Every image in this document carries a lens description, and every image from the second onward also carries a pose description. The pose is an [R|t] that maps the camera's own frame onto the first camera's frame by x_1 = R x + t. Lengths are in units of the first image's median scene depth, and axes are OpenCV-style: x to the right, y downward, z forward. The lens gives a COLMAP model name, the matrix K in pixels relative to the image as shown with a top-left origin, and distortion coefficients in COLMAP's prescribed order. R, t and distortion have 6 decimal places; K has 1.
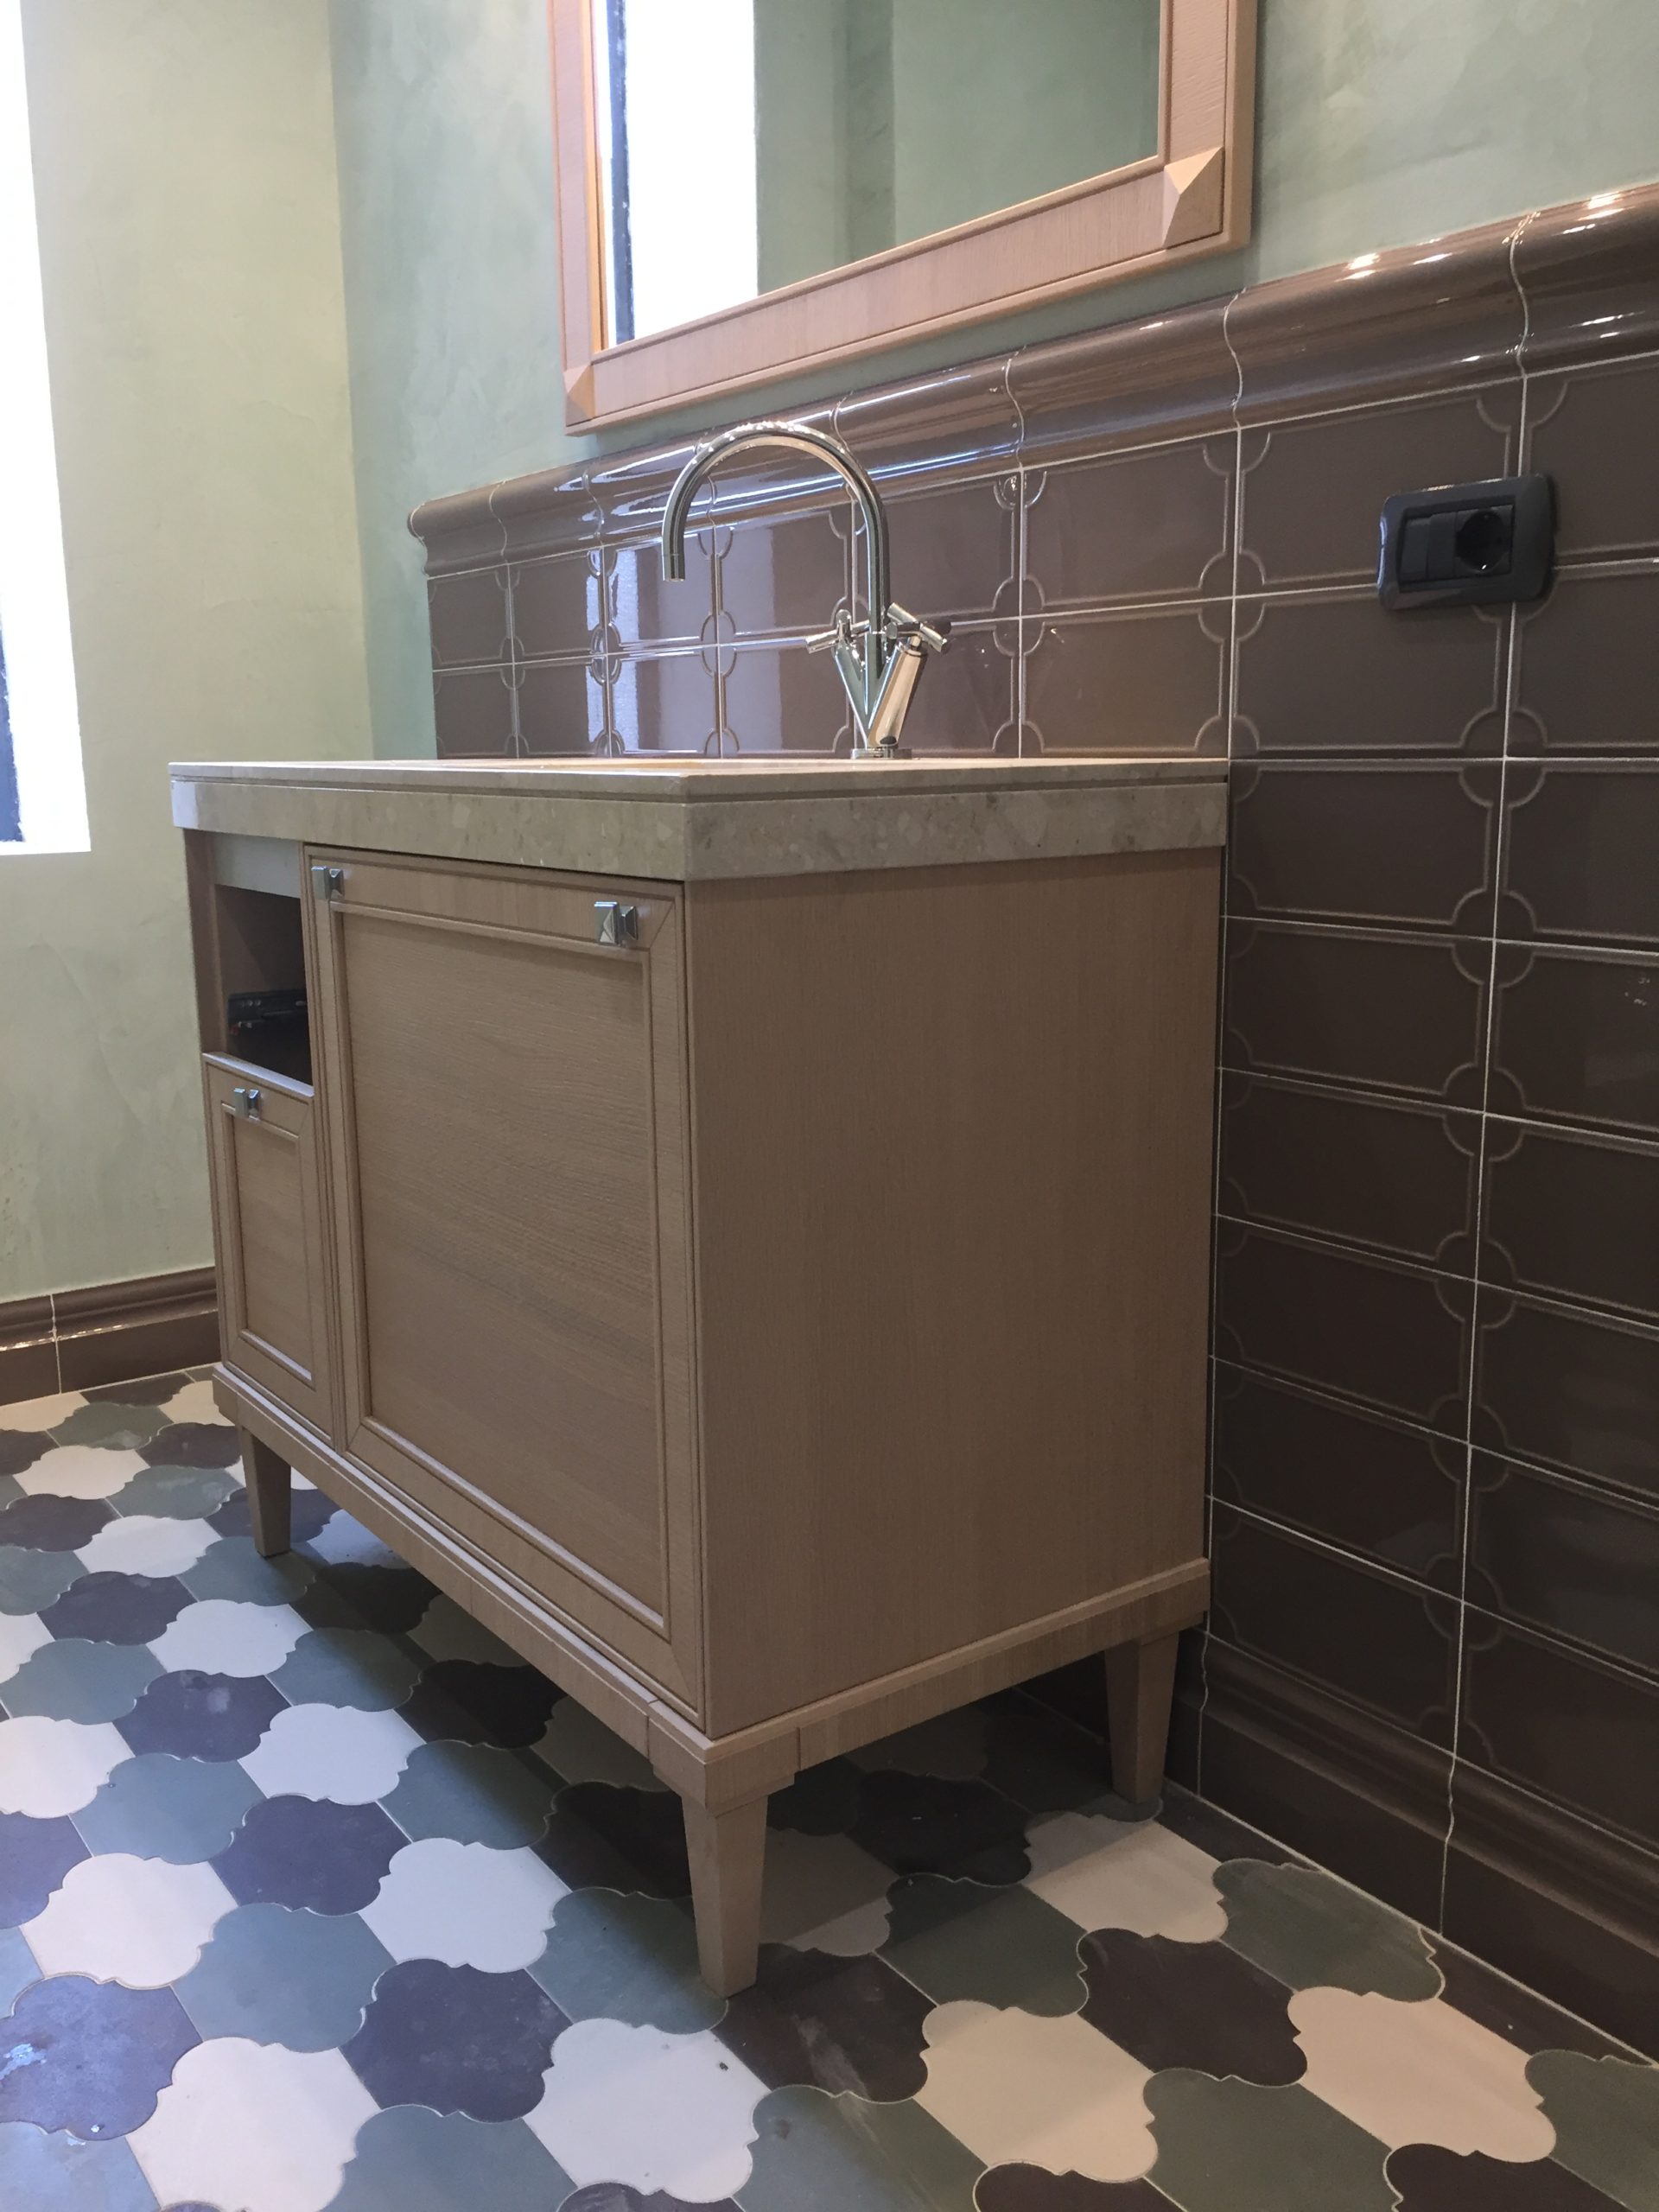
lens RADIAL K [[1881.5, 0, 821.6], [0, 1881.5, 1091.3], [0, 0, 1]] dist [0.076784, -0.106204]
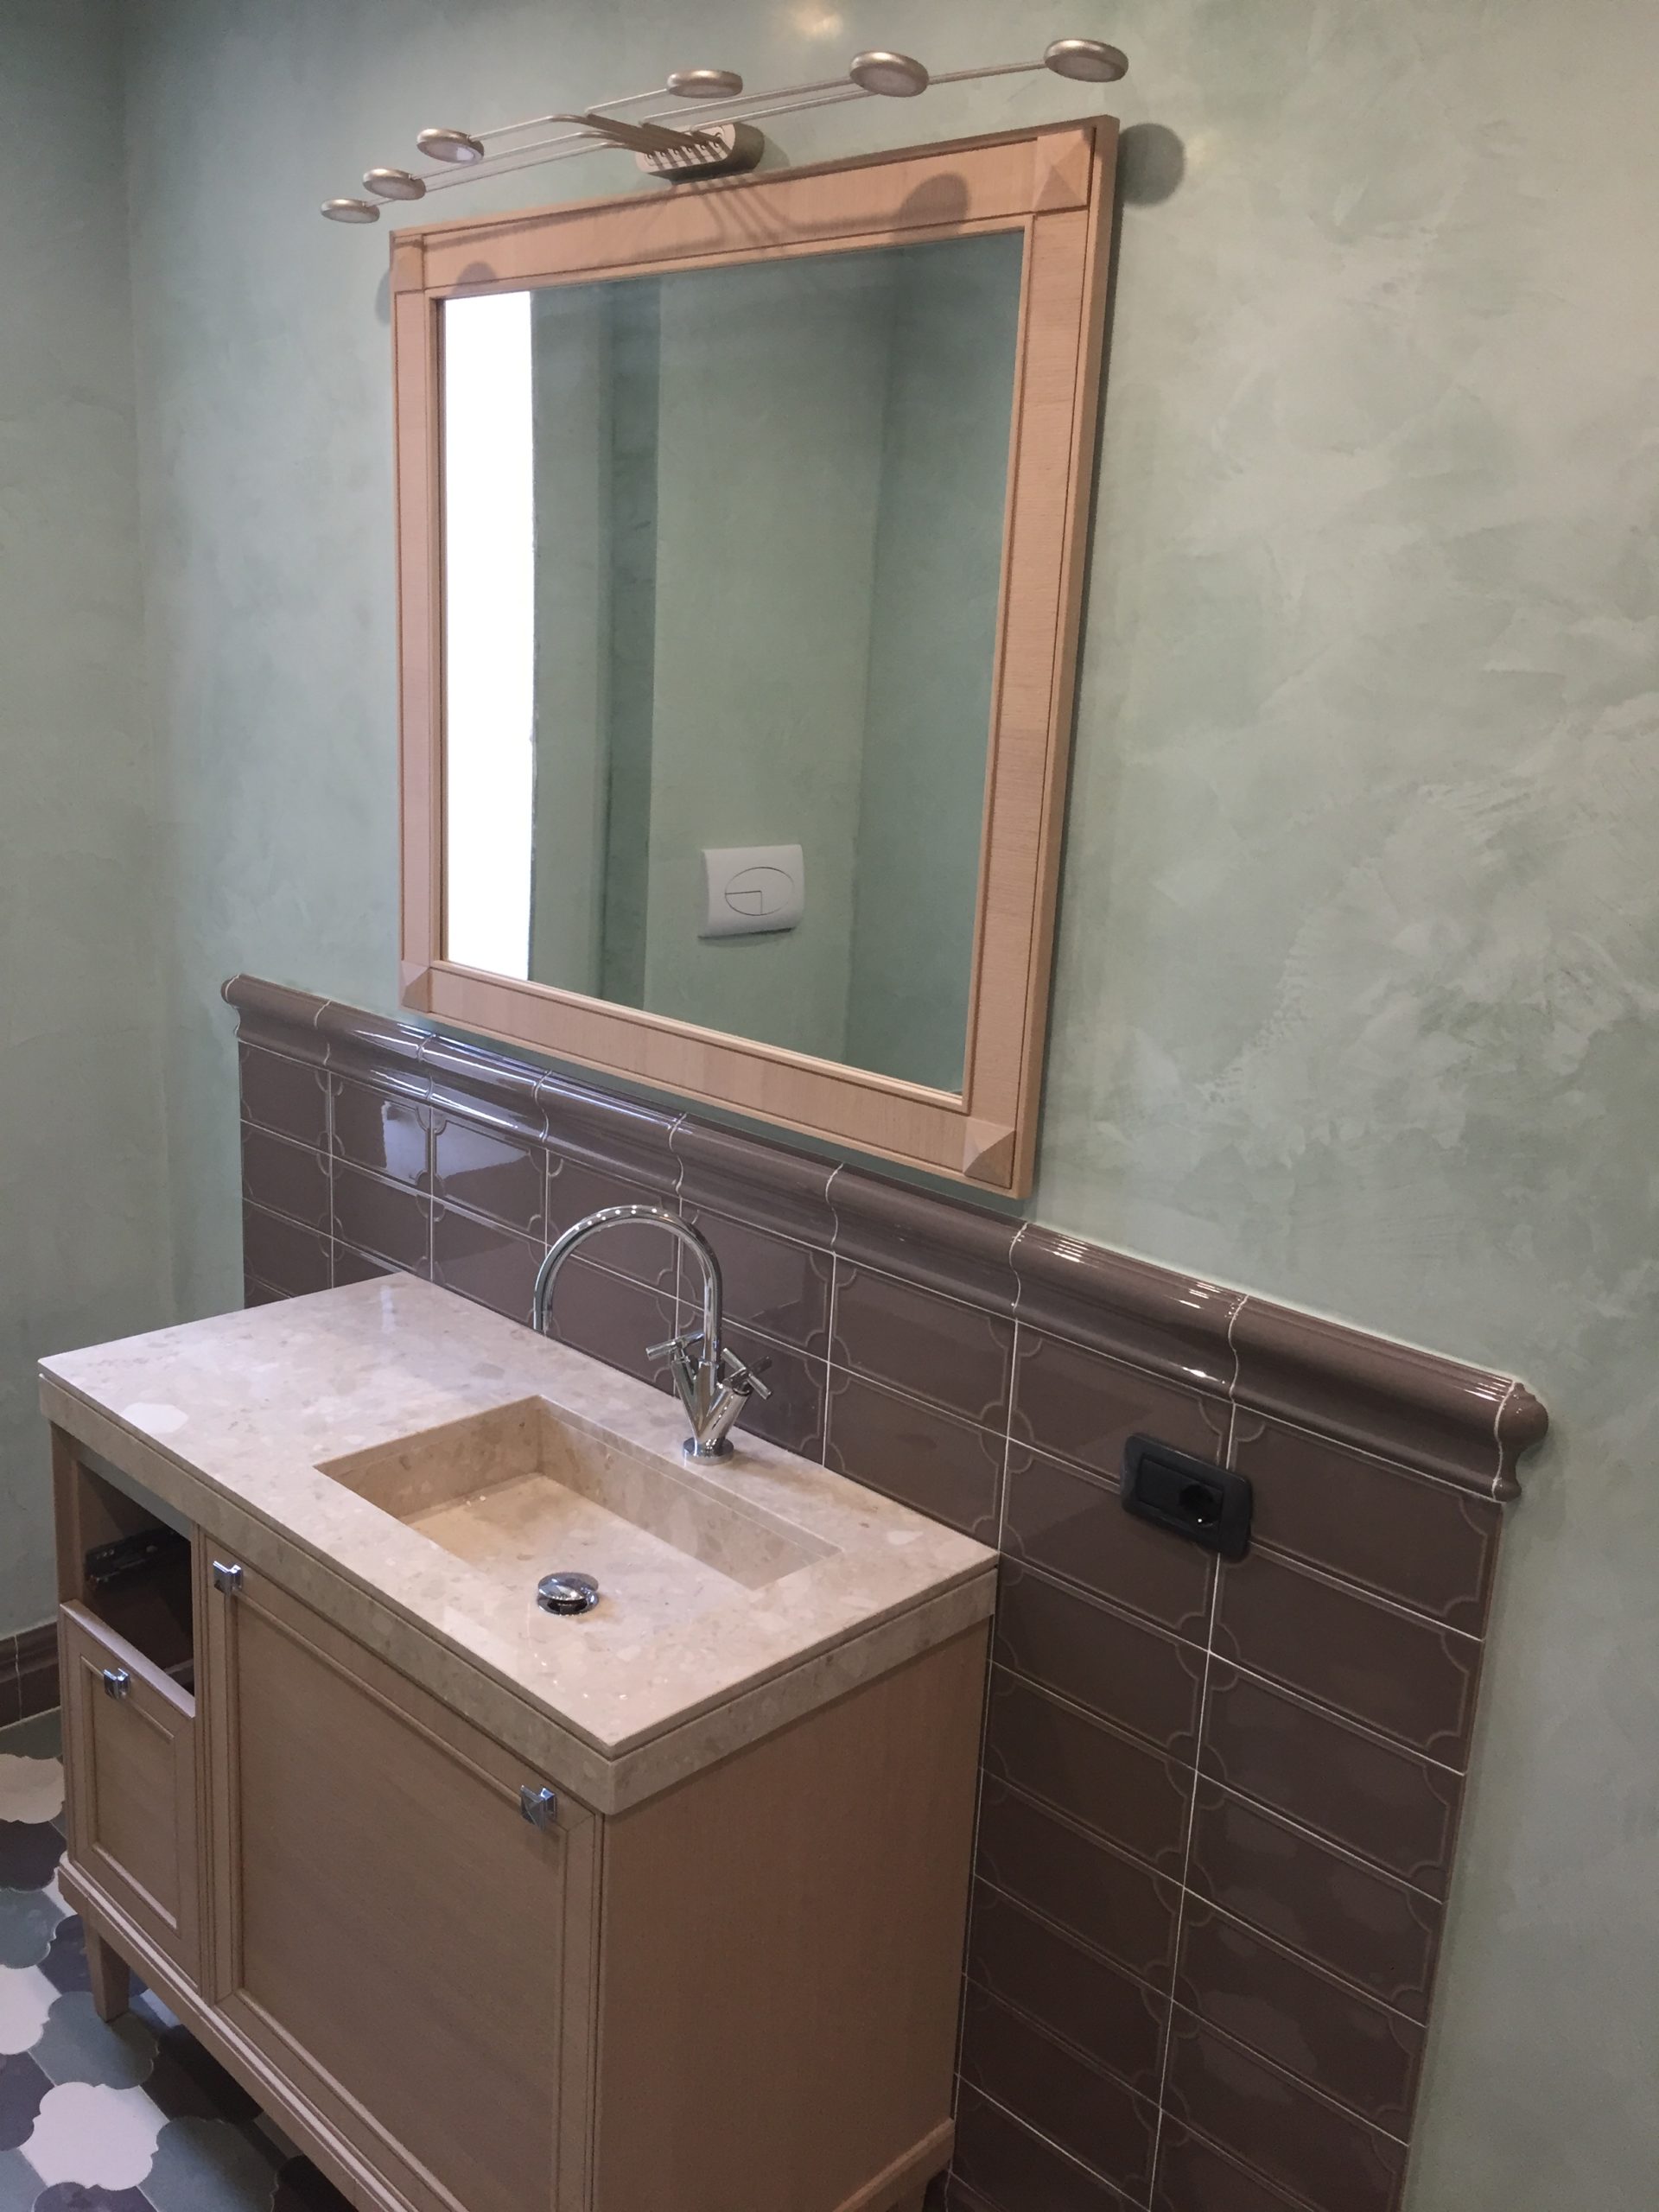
lens RADIAL K [[1881.5, 0, 822.5], [0, 1881.5, 1098.3], [0, 0, 1]] dist [0.076784, -0.106204]
pose [[0.981872, 0.019181, 0.188572, -0.150737], [-0.031429, 0.997570, 0.062178, -0.564971], [-0.186922, -0.066977, 0.980089, -0.213445]]
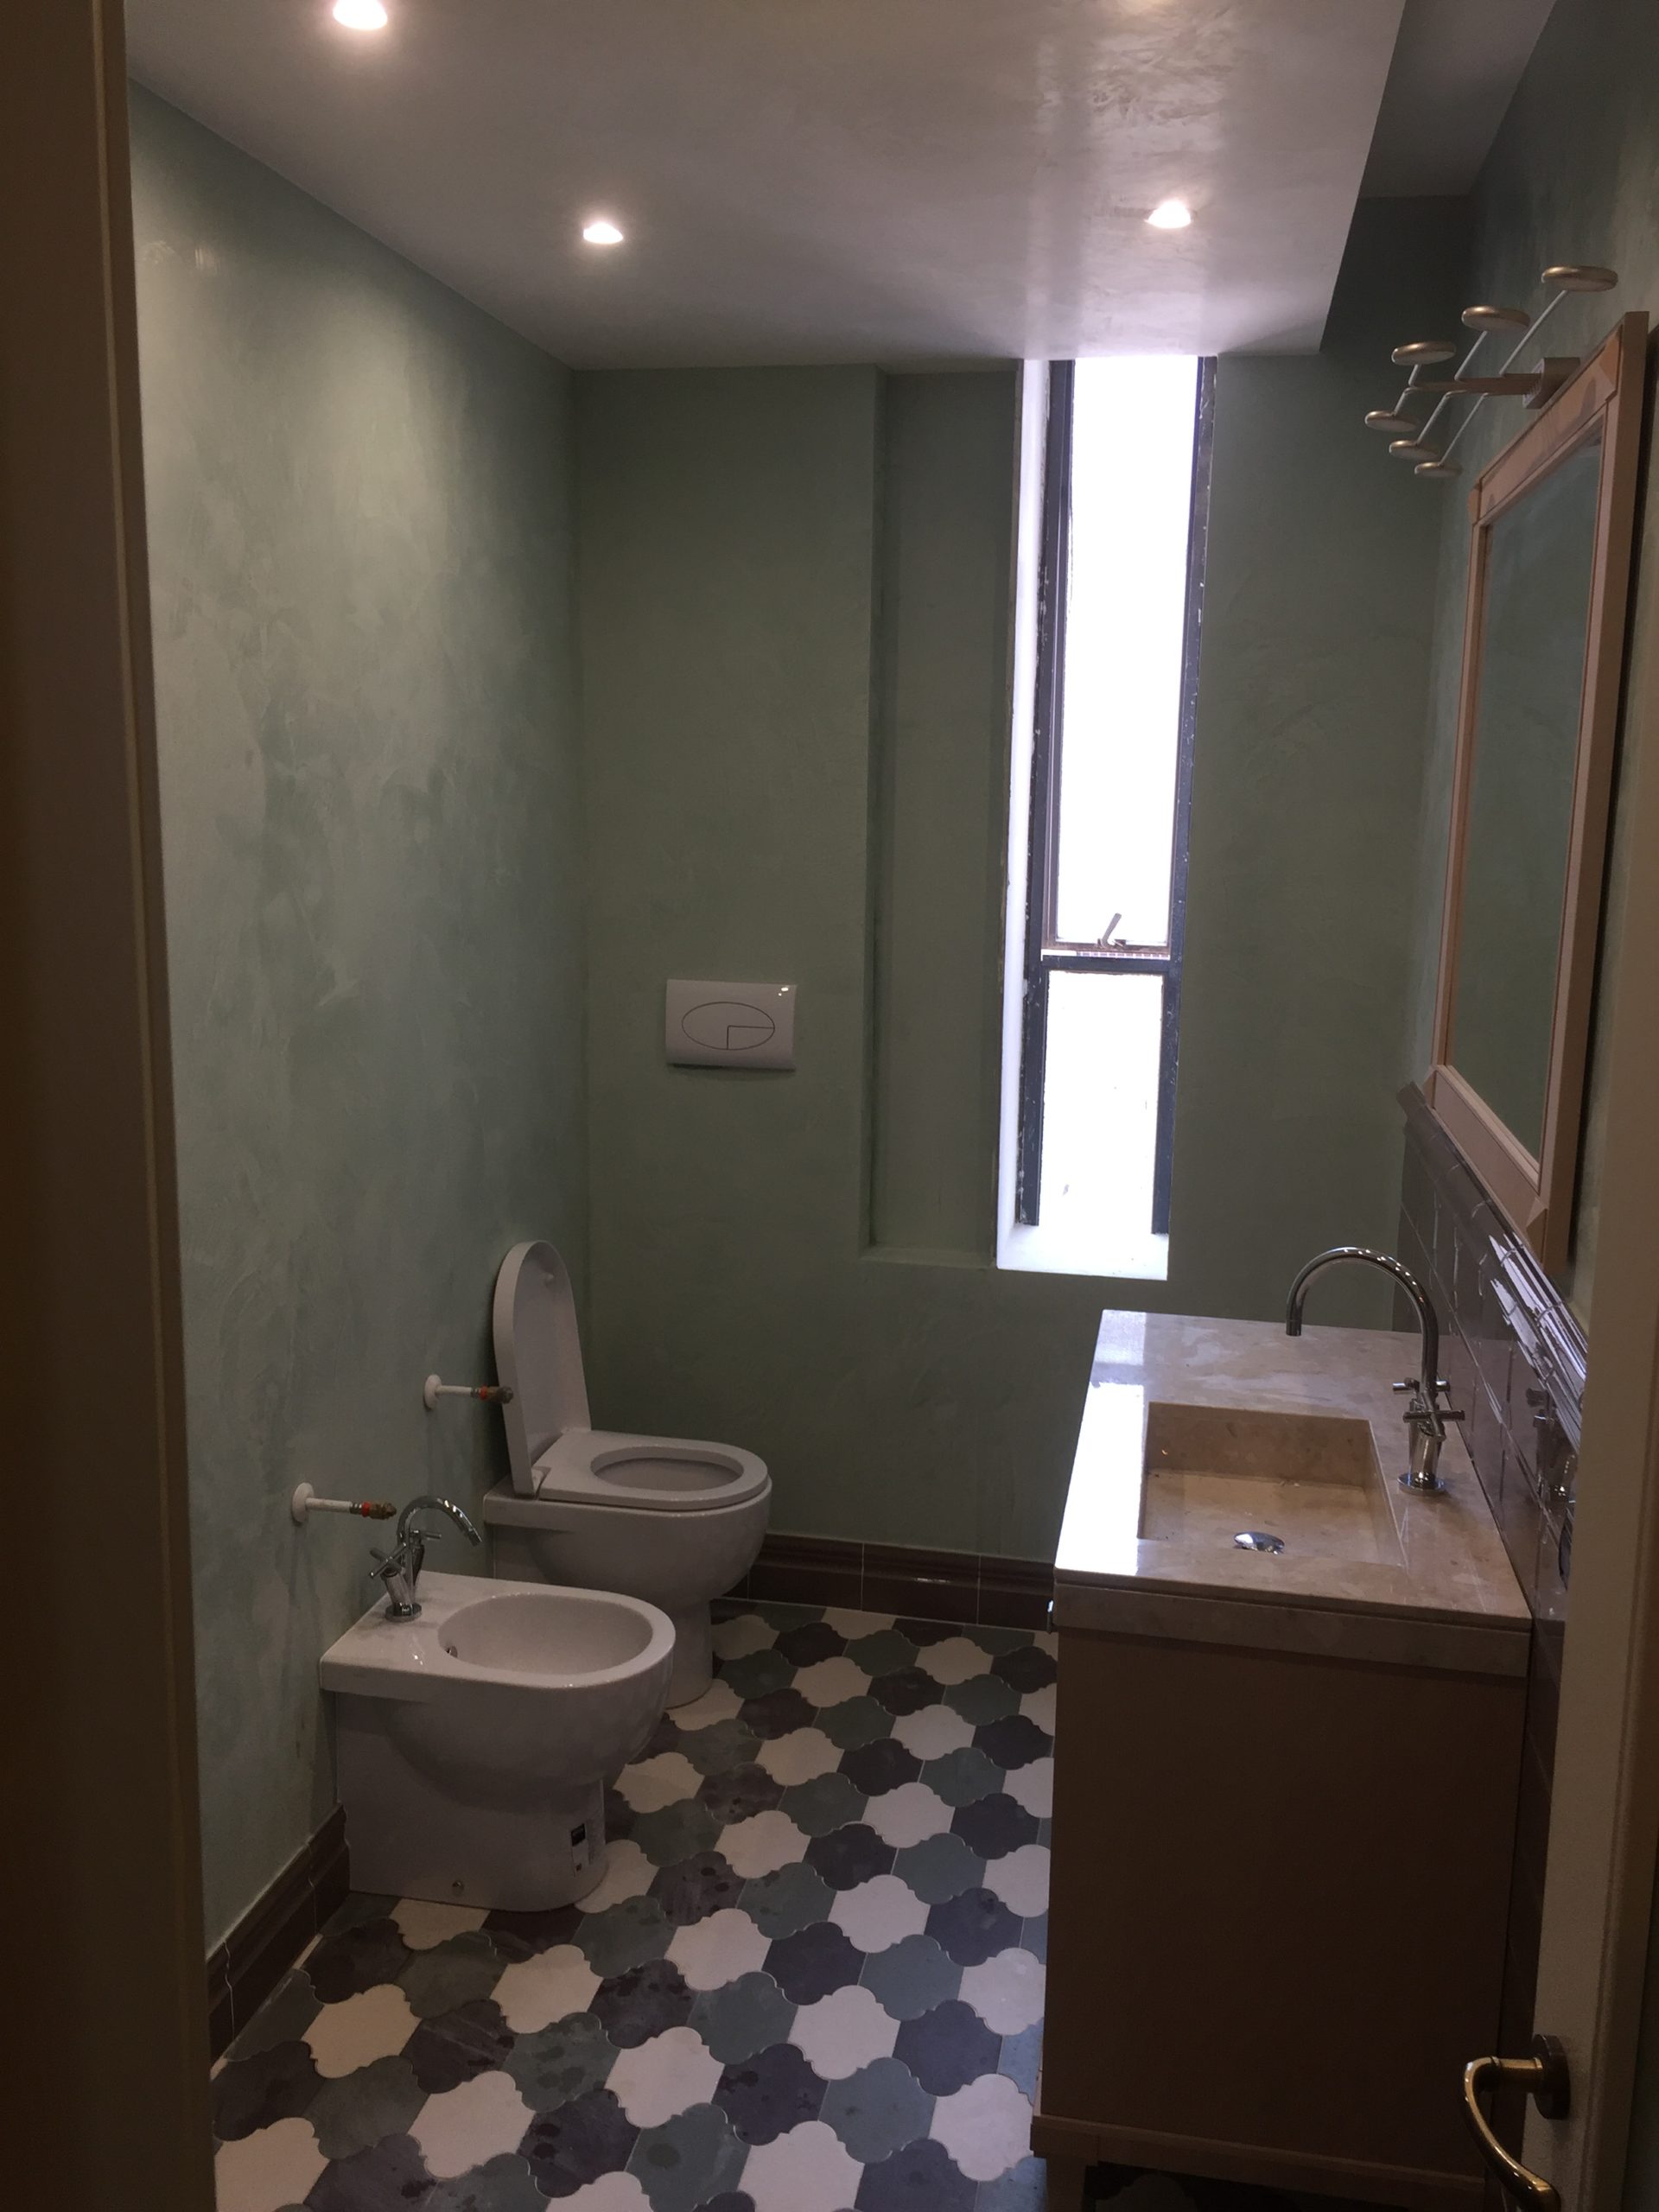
lens RADIAL K [[1881.5, 0, 836.0], [0, 1881.5, 1090.1], [0, 0, 1]] dist [0.076784, -0.106204]
pose [[0.685607, 0.150415, -0.712263, 0.795323], [-0.166161, 0.984927, 0.048054, -0.536188], [0.708755, 0.085405, 0.700266, -0.338968]]
